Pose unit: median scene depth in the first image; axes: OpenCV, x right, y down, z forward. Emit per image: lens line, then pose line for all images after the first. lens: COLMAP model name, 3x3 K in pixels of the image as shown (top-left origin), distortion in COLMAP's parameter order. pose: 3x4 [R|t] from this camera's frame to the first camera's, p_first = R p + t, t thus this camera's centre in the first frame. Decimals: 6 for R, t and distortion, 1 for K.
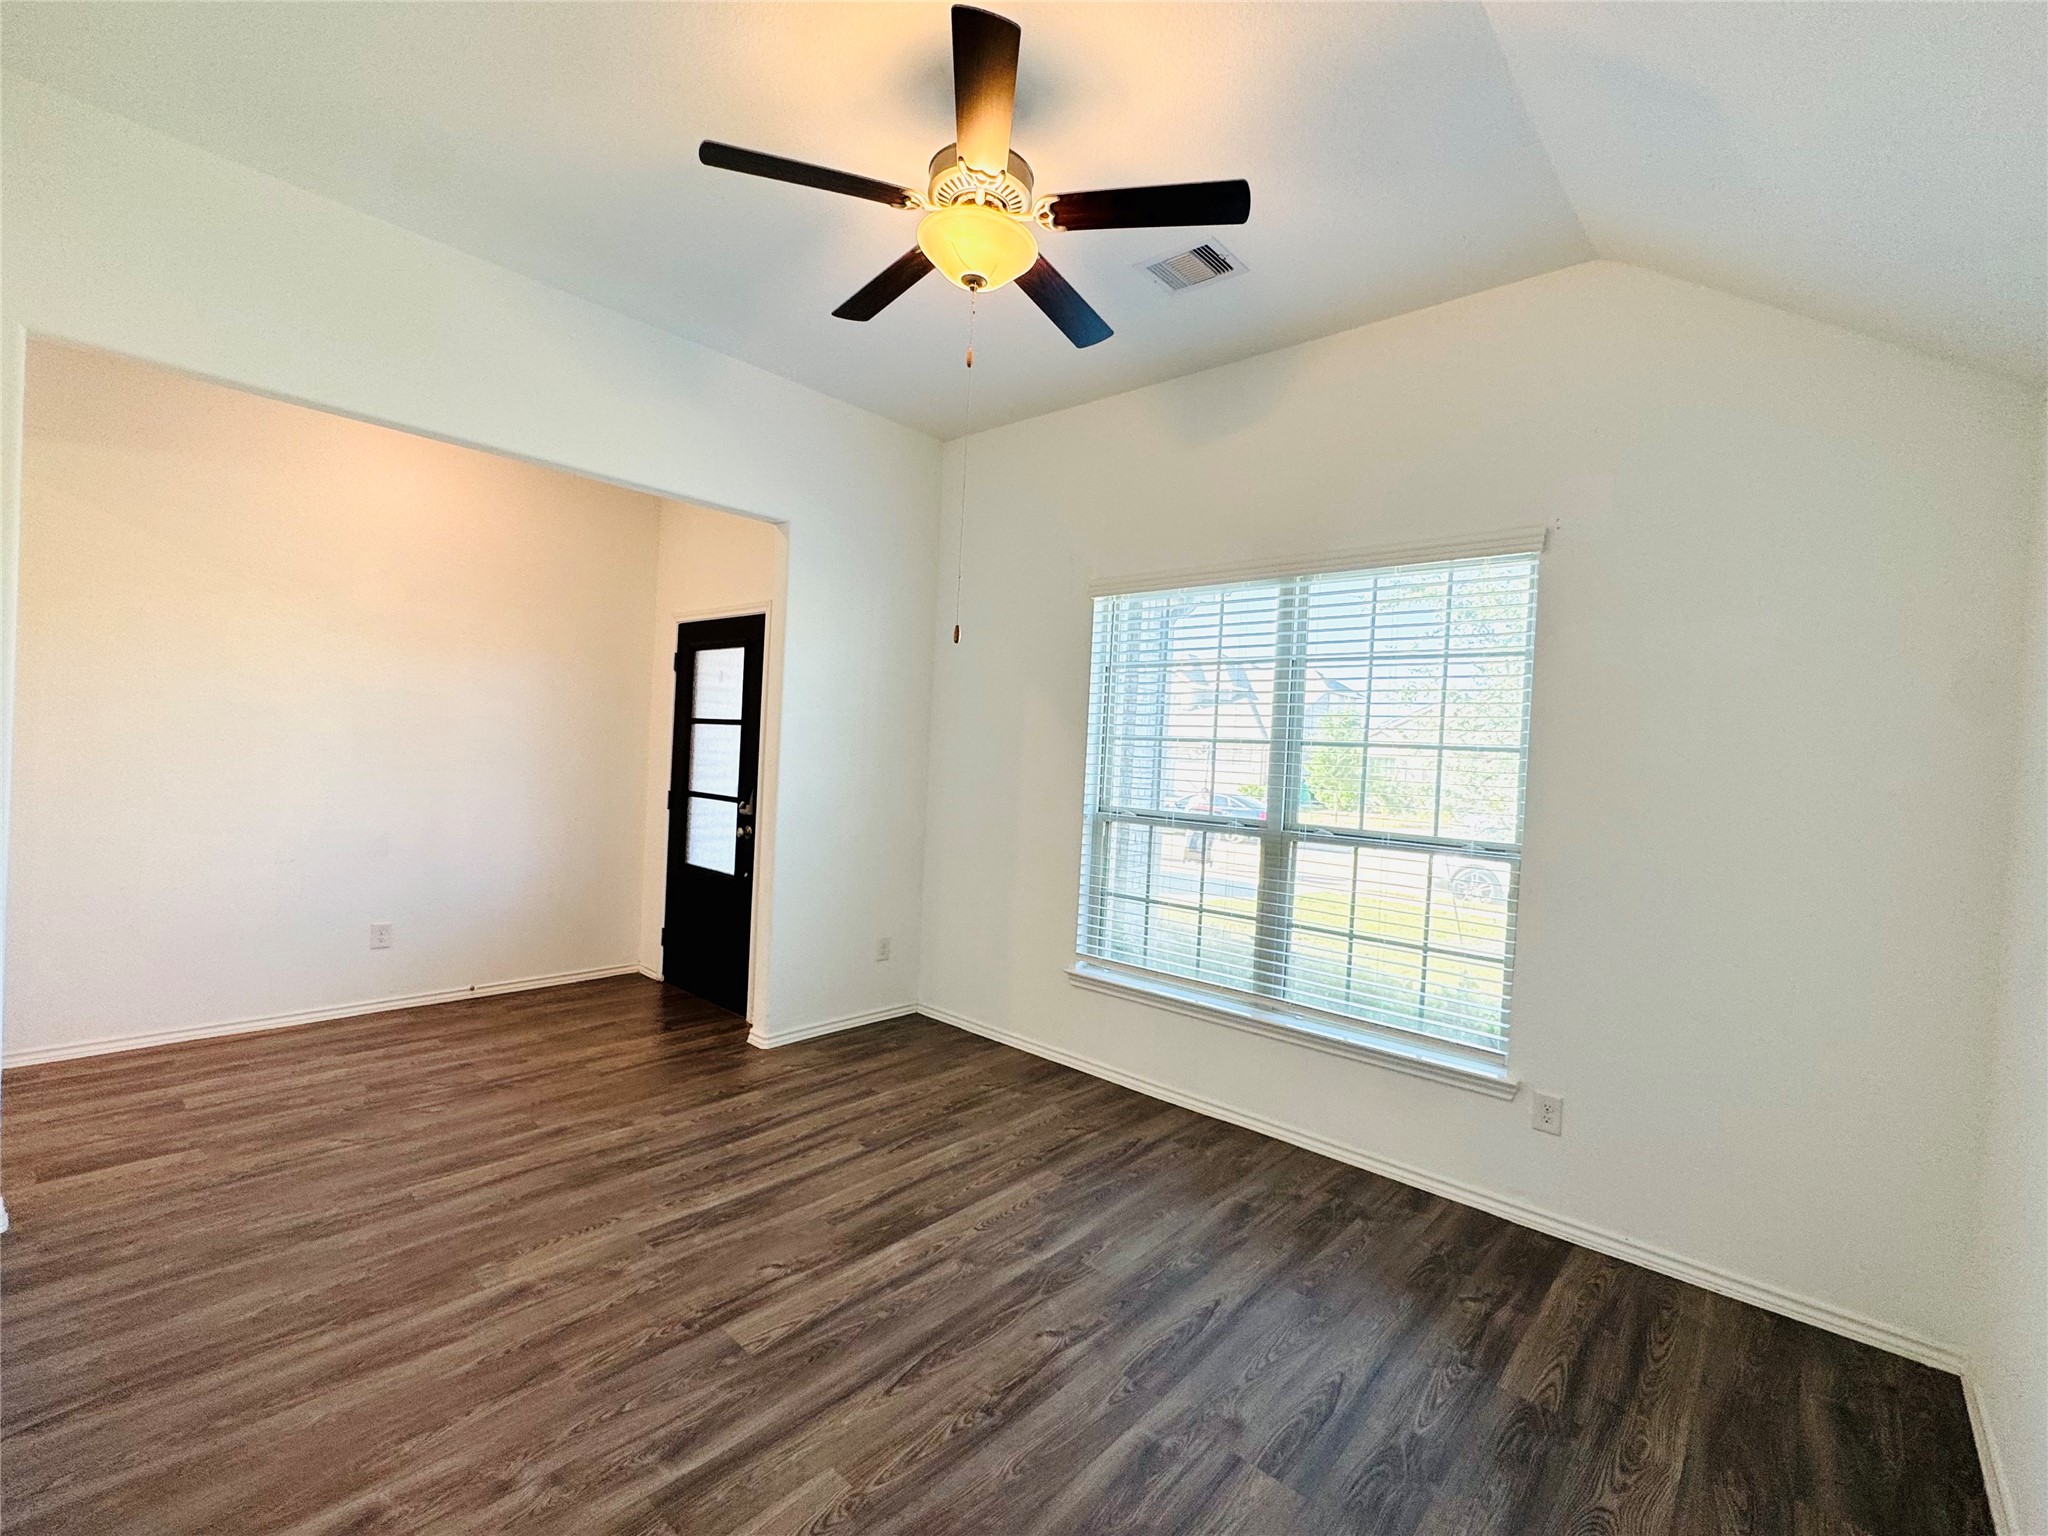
lens RADIAL K [[880.1, 0, 1022.4], [0, 880.1, 759.6], [0, 0, 1]] dist [-0.016828, -0.000401]
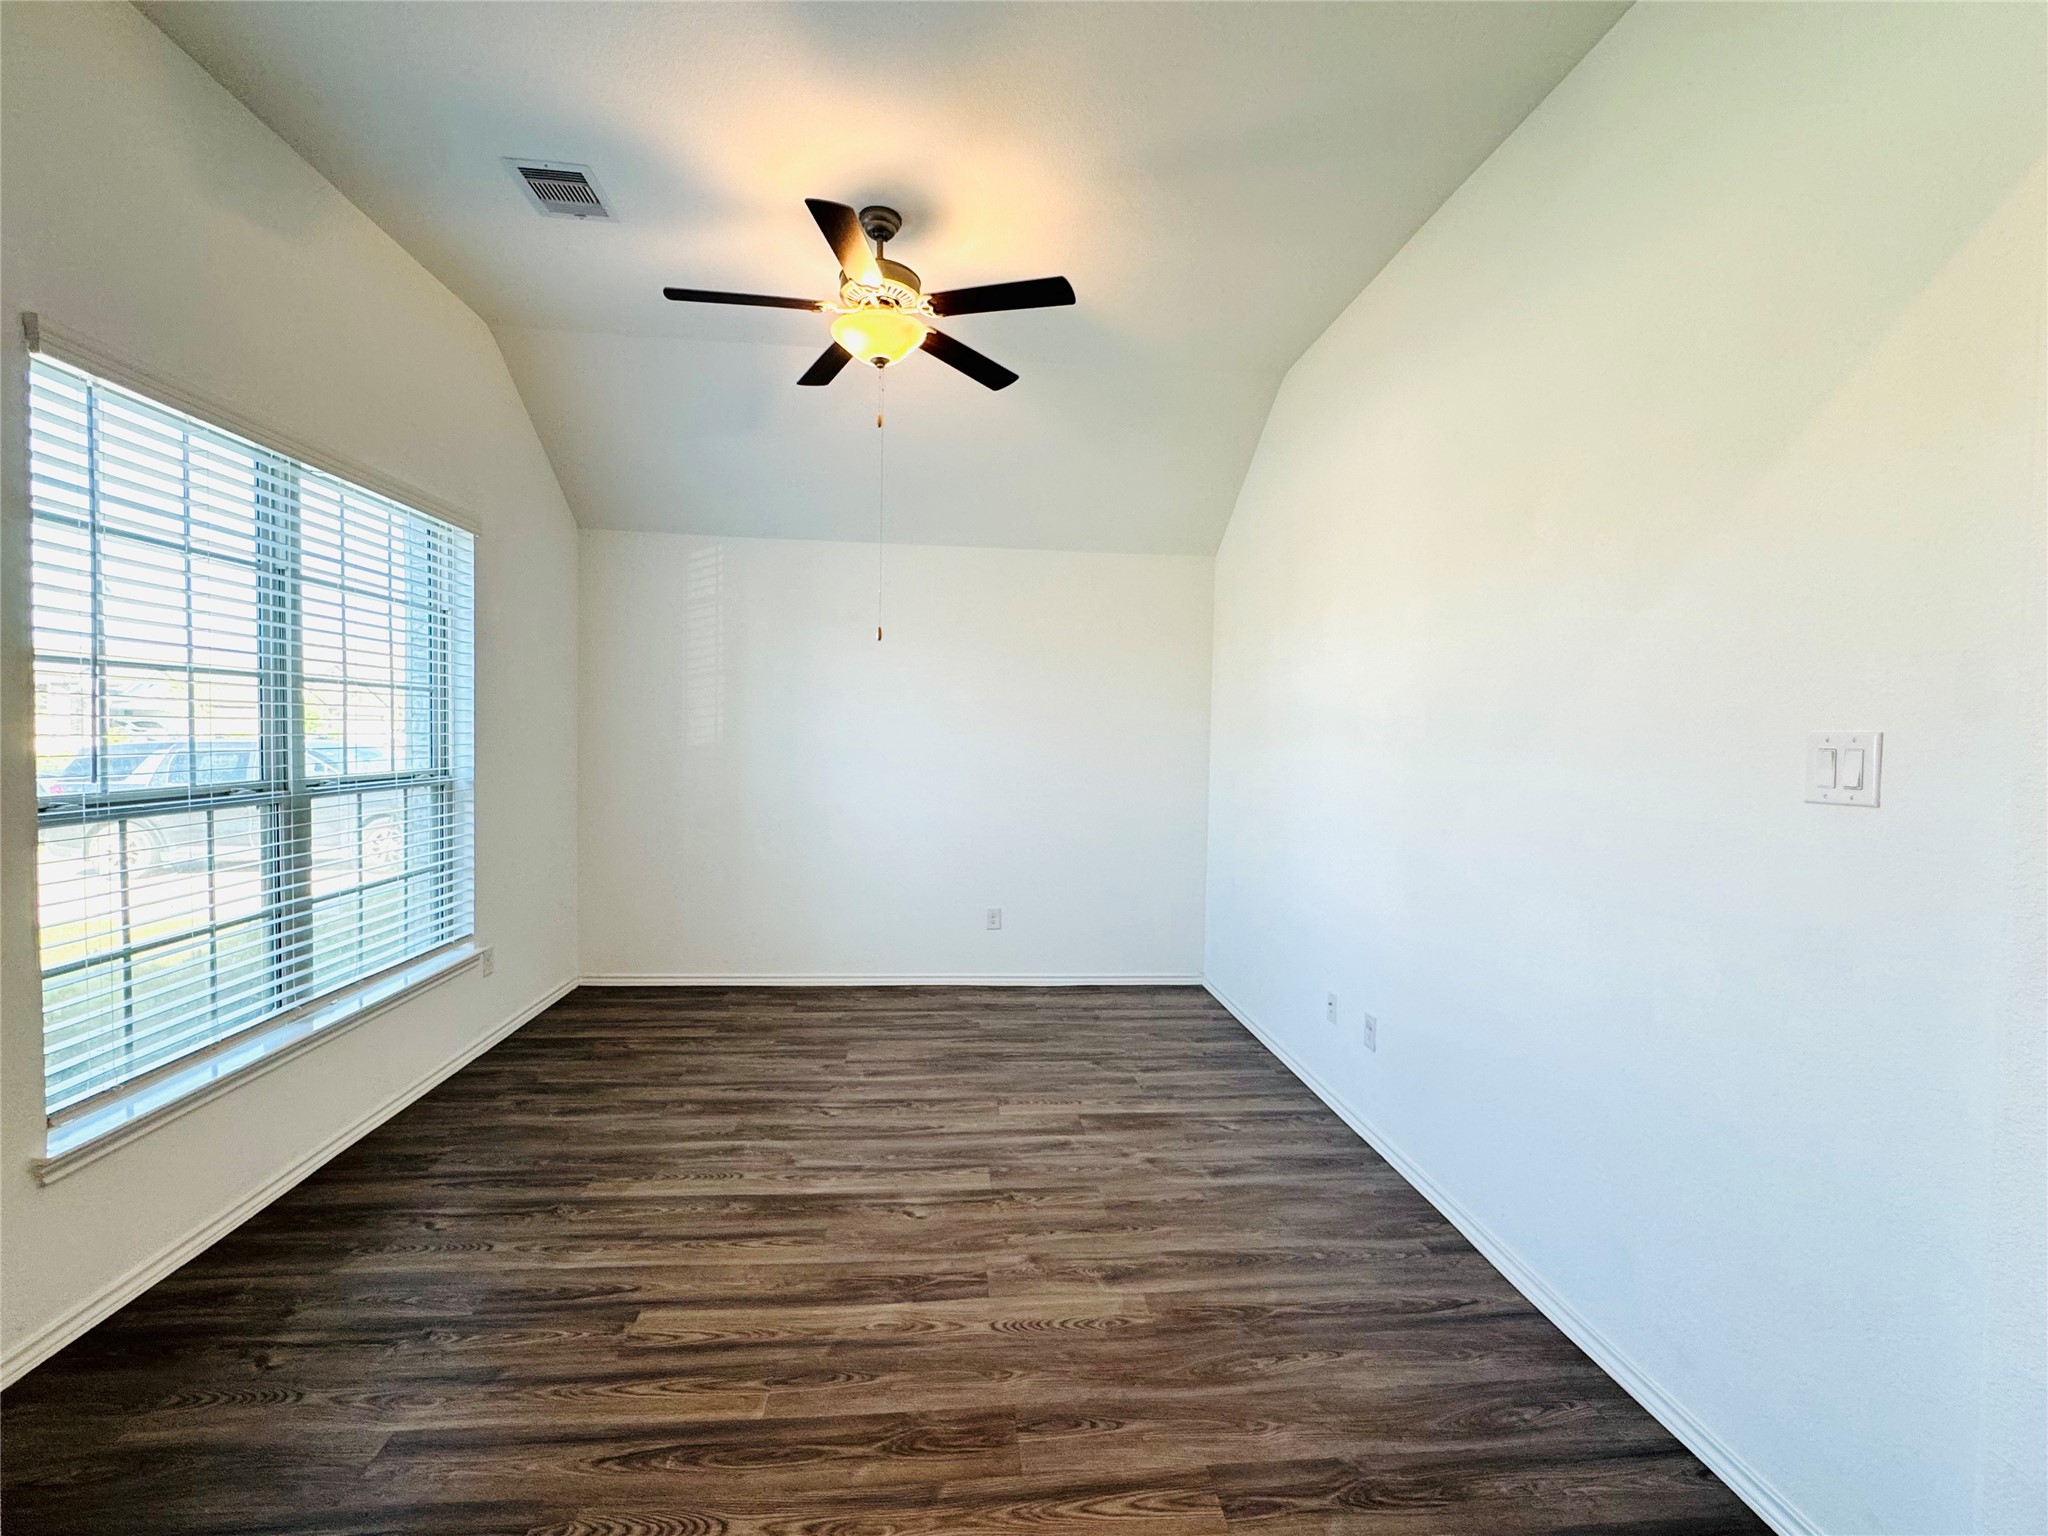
lens RADIAL K [[880.1, 0, 1025.7], [0, 880.1, 769.6], [0, 0, 1]] dist [-0.016828, -0.000401]
pose [[-0.726909, -0.099499, 0.679488, -1.053376], [-0.057911, 0.994805, 0.083719, -0.057003], [-0.684288, 0.021506, -0.728895, 1.669857]]
